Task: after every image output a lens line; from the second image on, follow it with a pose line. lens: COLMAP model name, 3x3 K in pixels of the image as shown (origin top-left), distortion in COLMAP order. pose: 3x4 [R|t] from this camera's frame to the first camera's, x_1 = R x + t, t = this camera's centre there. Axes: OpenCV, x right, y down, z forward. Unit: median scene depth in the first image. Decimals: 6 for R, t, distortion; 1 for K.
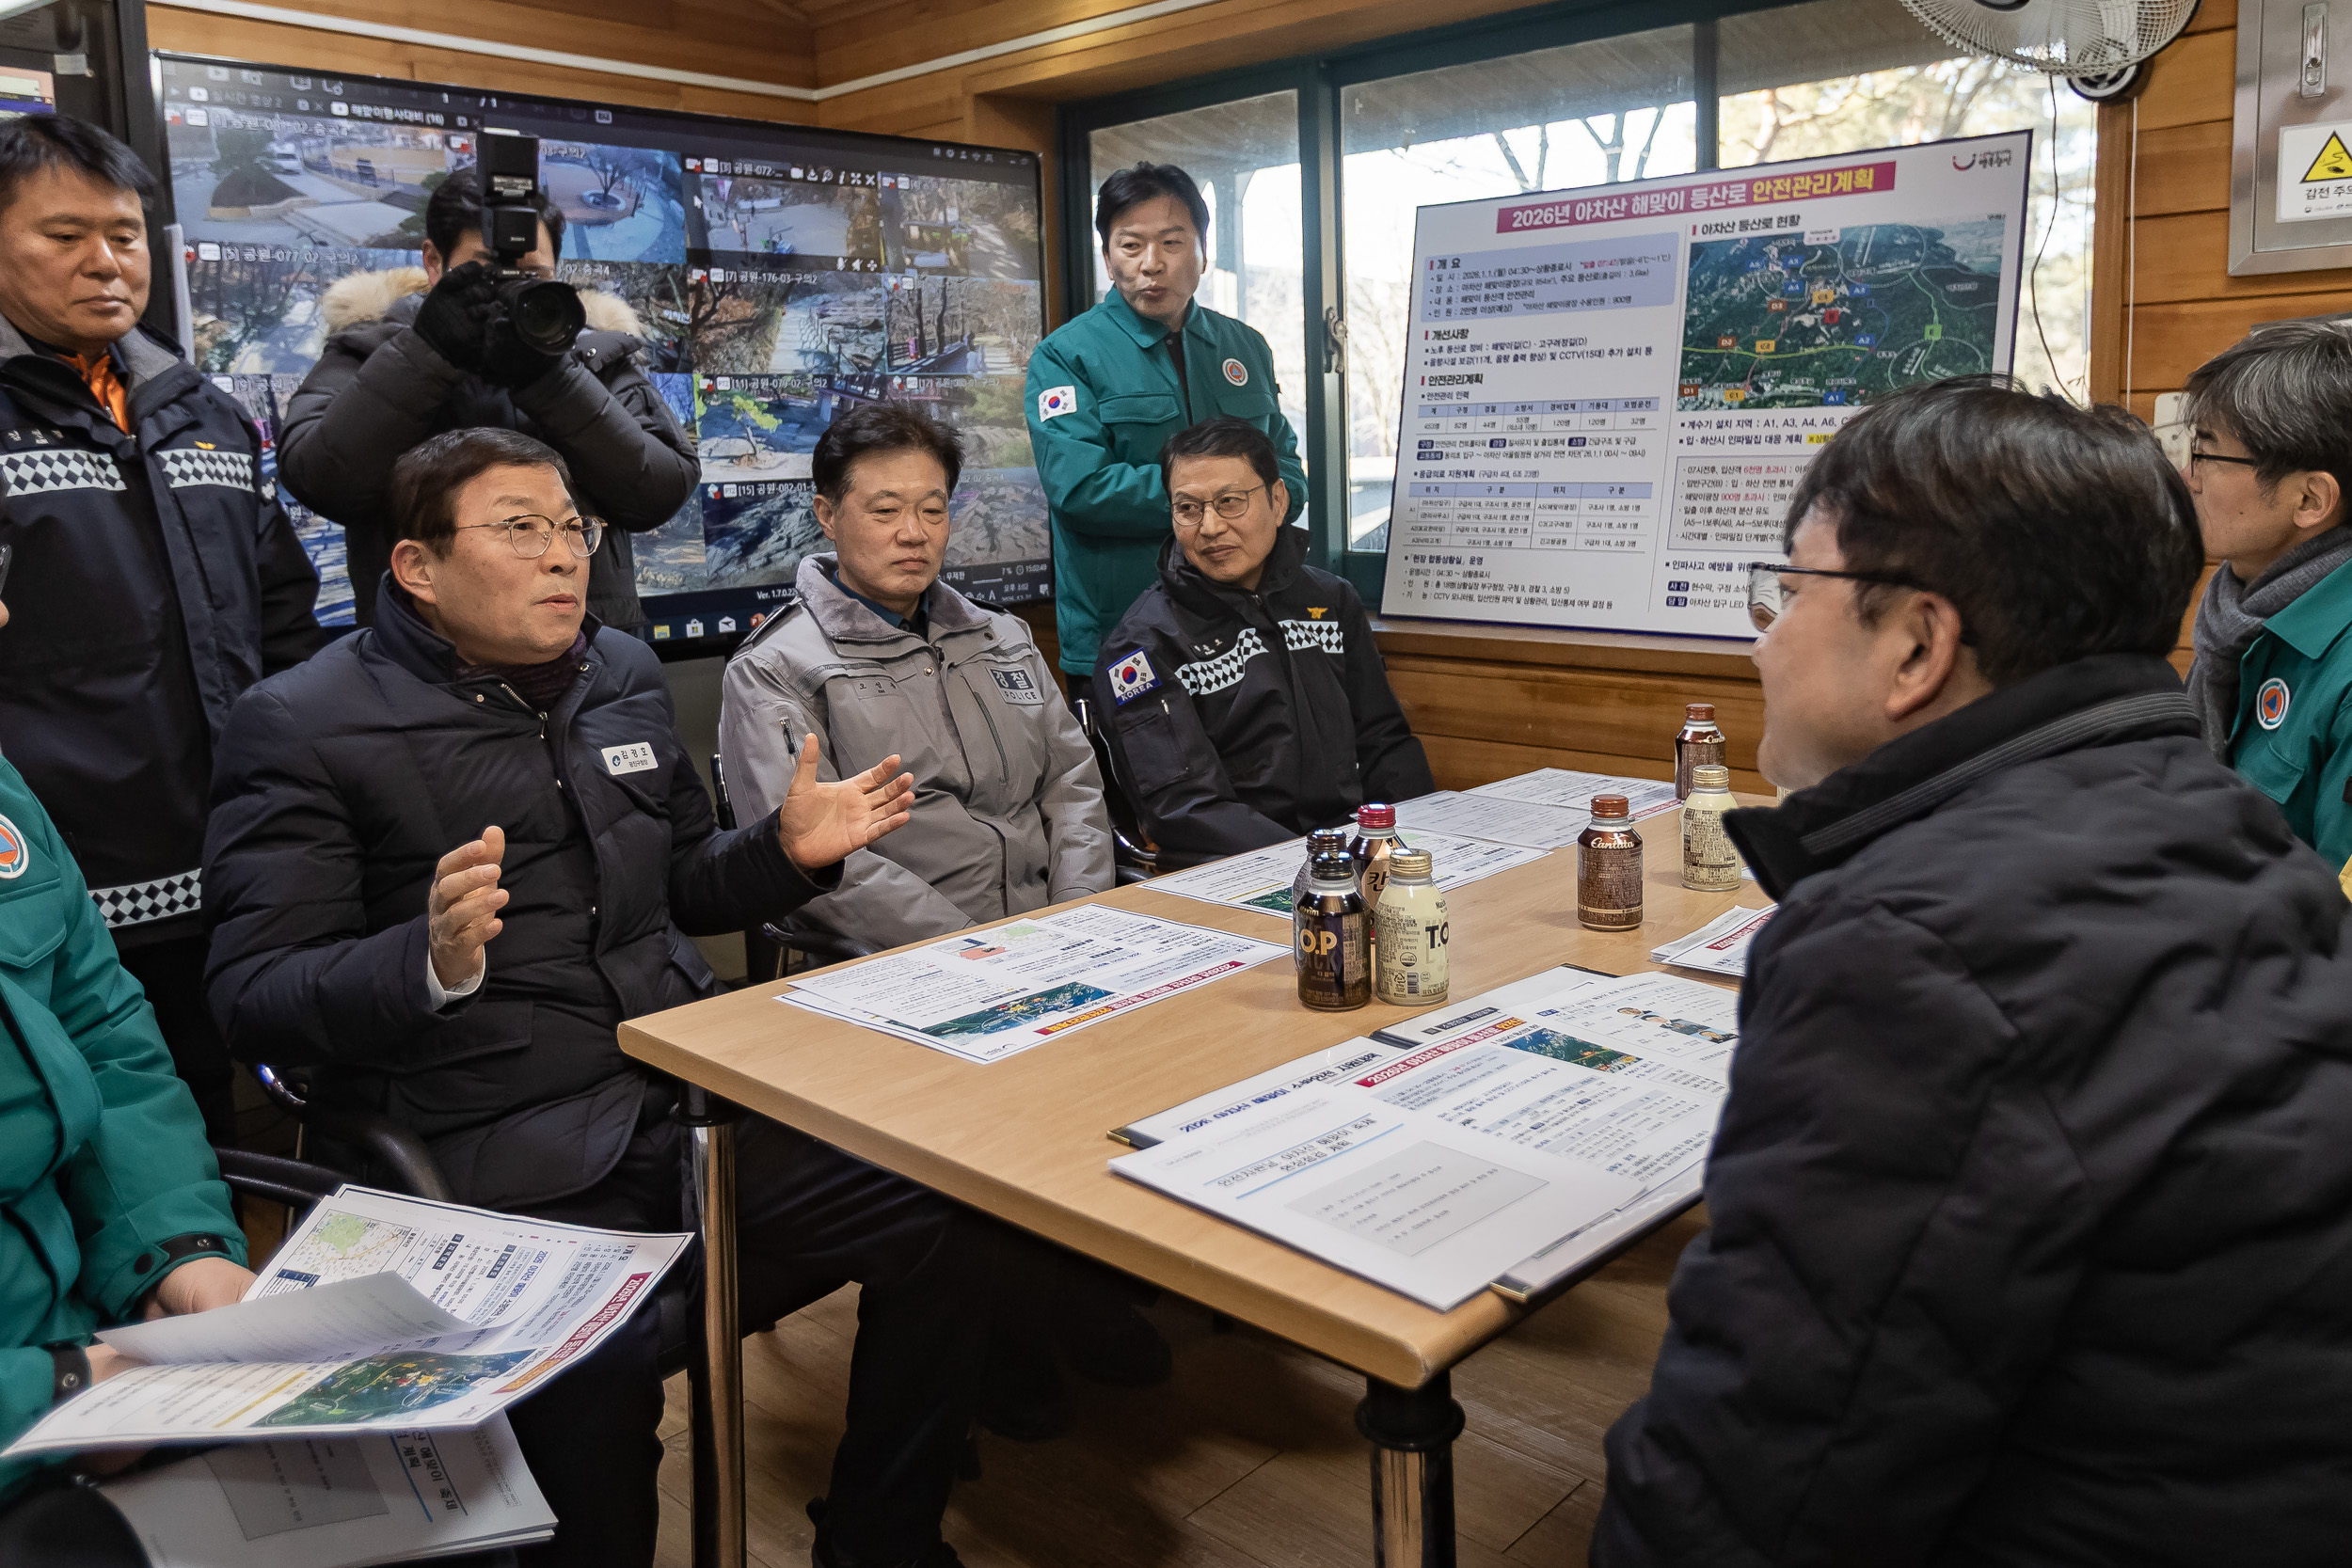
lens RADIAL K [[1830.1, 0, 1171.3], [0, 1830.1, 639.1], [0, 0, 1]] dist [0.008014, 0.007022]
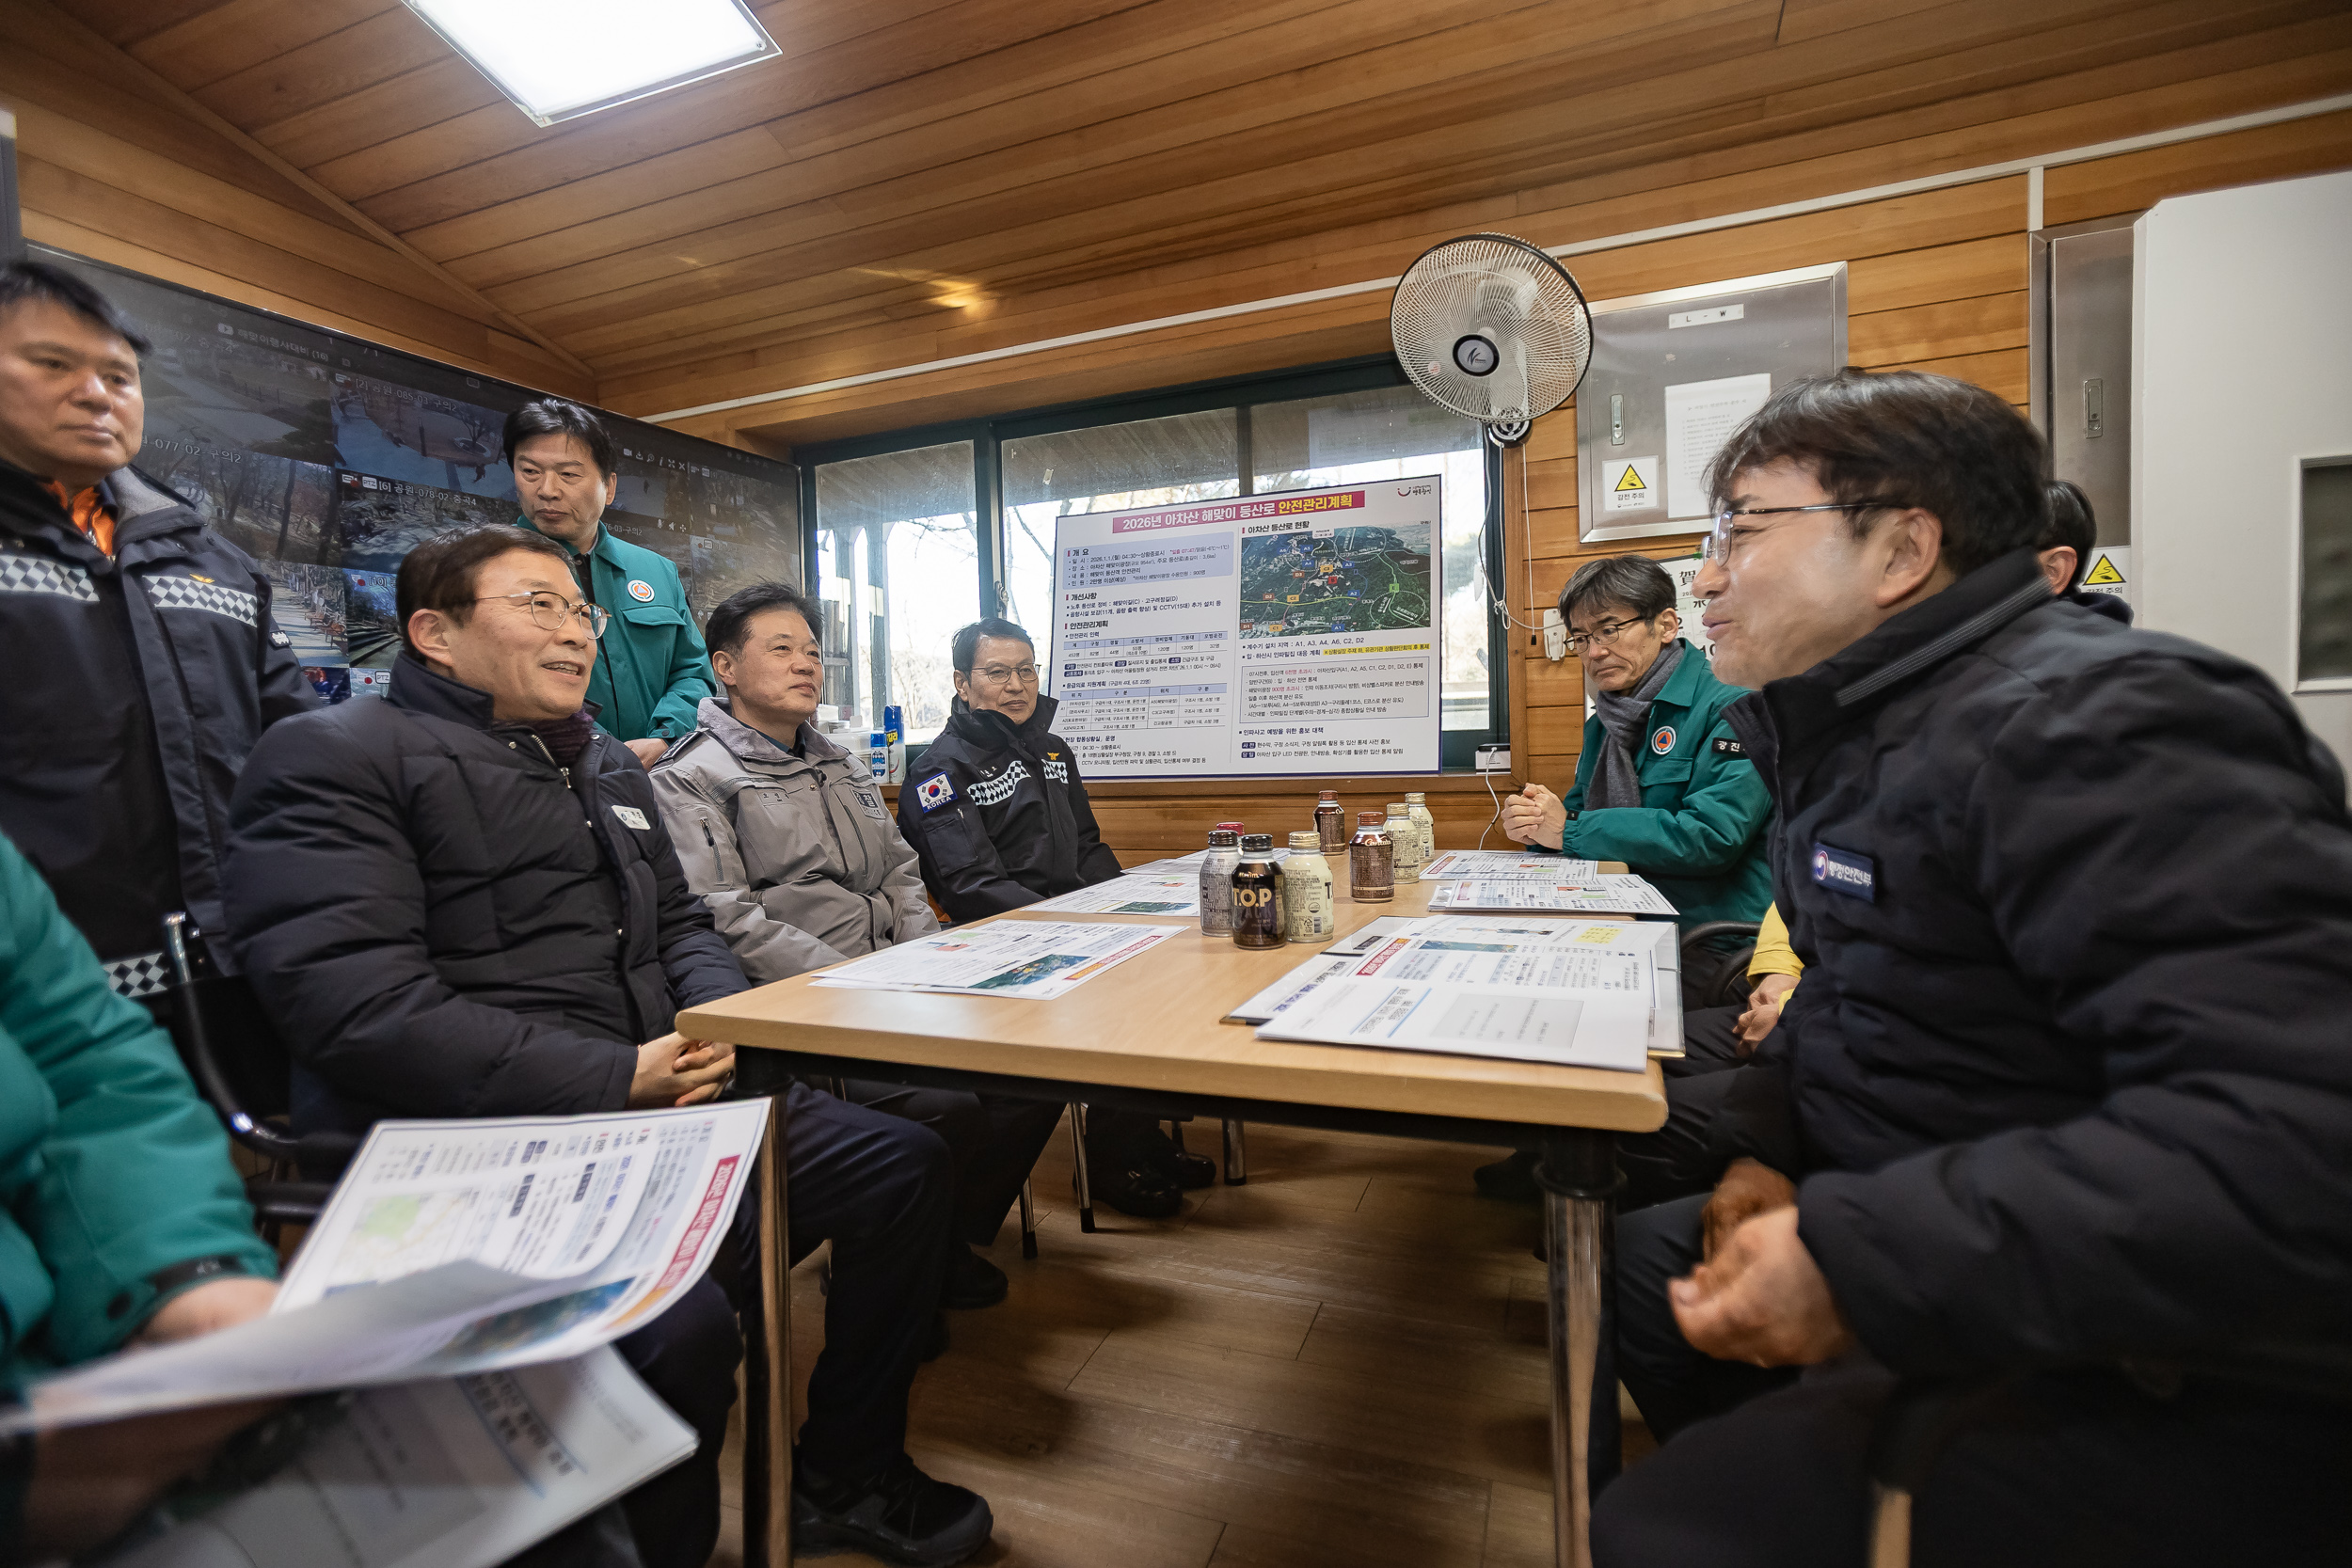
lens RADIAL K [[1095.2, 0, 1163.4], [0, 1095.2, 781.5], [0, 0, 1]] dist [-0.023769, 0.023937]
pose [[0.928489, -0.013932, 0.371098, -0.153826], [0.045658, 0.995997, -0.076844, 0.075485], [-0.368542, 0.088292, 0.925409, 0.146826]]
